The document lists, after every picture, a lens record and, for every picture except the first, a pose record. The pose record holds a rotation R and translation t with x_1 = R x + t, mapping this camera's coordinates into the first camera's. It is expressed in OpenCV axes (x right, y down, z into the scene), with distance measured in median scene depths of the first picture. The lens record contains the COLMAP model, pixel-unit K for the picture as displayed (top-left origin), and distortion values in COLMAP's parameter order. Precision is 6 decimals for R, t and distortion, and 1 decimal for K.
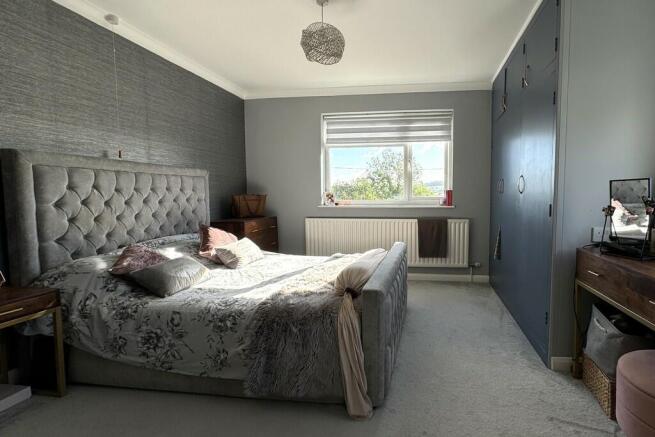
lens RADIAL K [[345.5, 0, 322.6], [0, 345.5, 218.5], [0, 0, 1]] dist [0.001036, 0.000183]
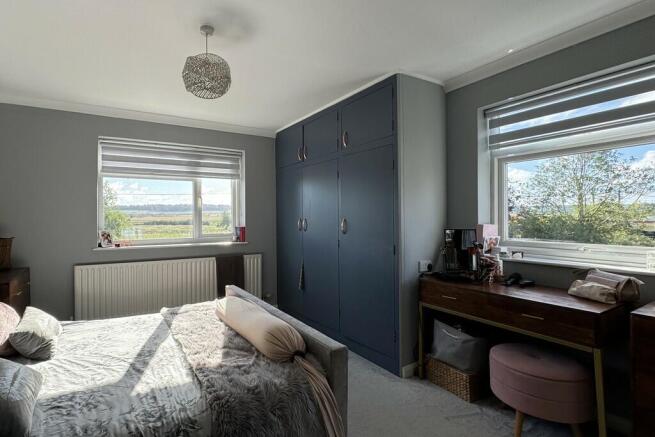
lens RADIAL K [[345.5, 0, 322.6], [0, 345.5, 218.5], [0, 0, 1]] dist [0.001036, 0.000183]
pose [[0.776171, 0.002143, 0.630519, -0.104149], [0.056846, 0.995684, -0.073362, -0.017950], [-0.627954, 0.092784, 0.772699, 0.049227]]
